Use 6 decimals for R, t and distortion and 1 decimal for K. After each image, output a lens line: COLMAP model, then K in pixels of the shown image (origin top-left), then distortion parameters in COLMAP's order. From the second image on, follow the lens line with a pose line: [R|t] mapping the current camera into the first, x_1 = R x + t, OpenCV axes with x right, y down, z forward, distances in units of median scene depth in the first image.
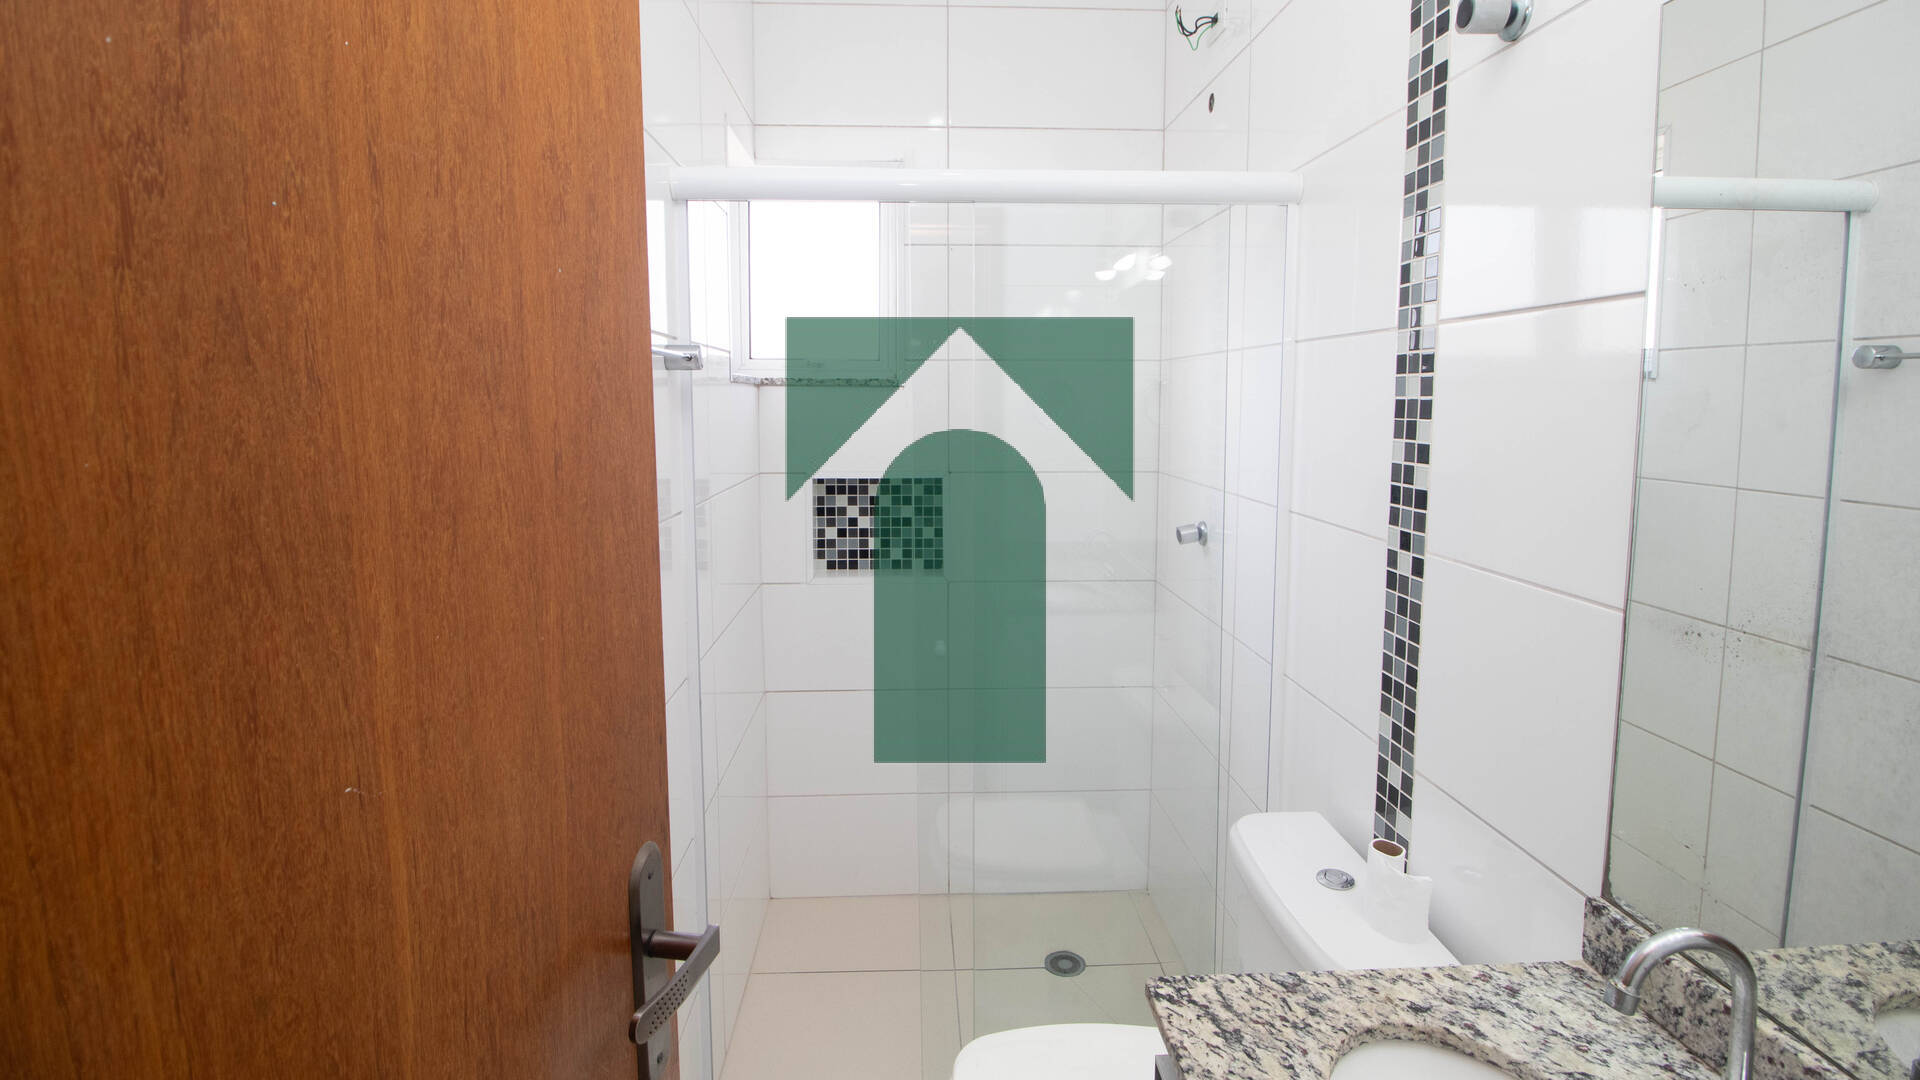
lens RADIAL K [[891.8, 0, 956.4], [0, 891.8, 490.8], [0, 0, 1]] dist [-0.007252, -0.010879]
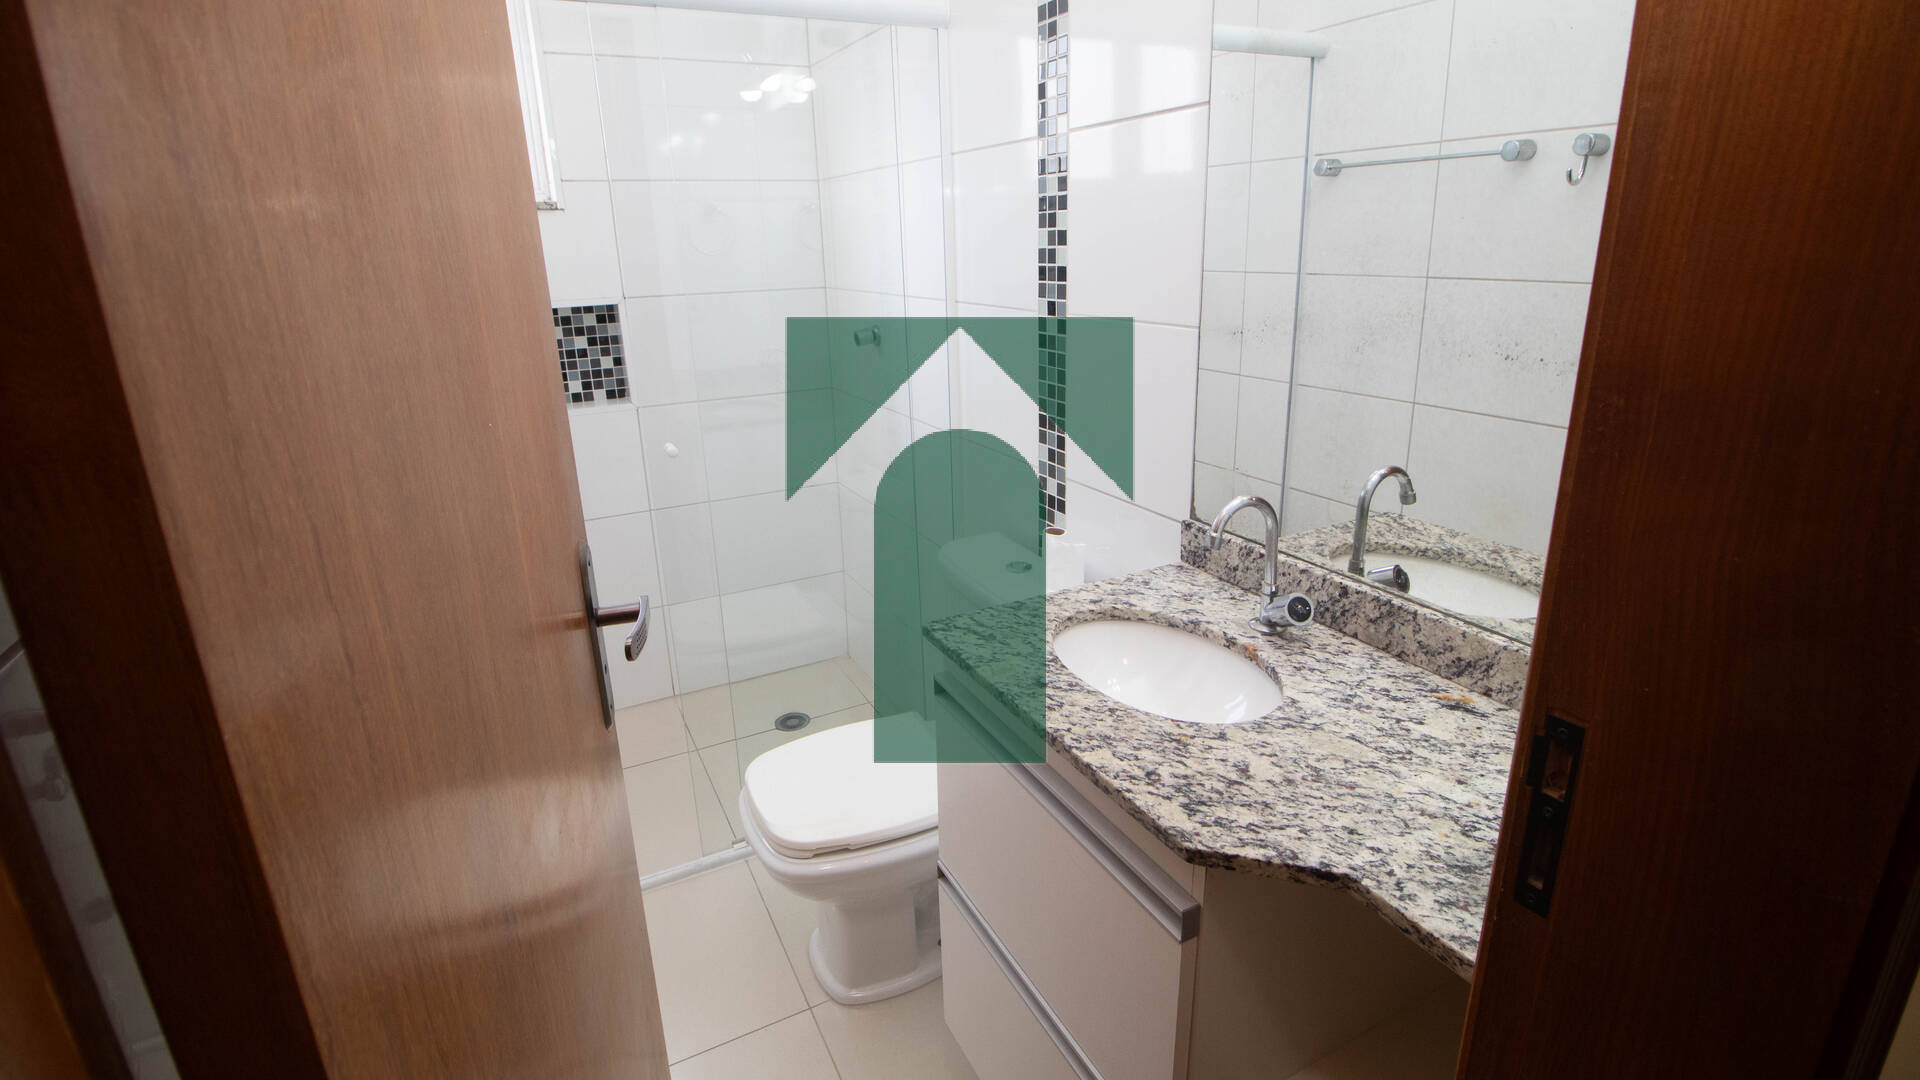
lens RADIAL K [[893.0, 0, 948.9], [0, 893.0, 515.1], [0, 0, 1]] dist [-0.000787, -0.010820]
pose [[0.907836, -0.143680, 0.393941, -0.201132], [0.069377, 0.977983, 0.196813, 0.086236], [-0.413546, -0.151344, 0.897817, -0.173319]]
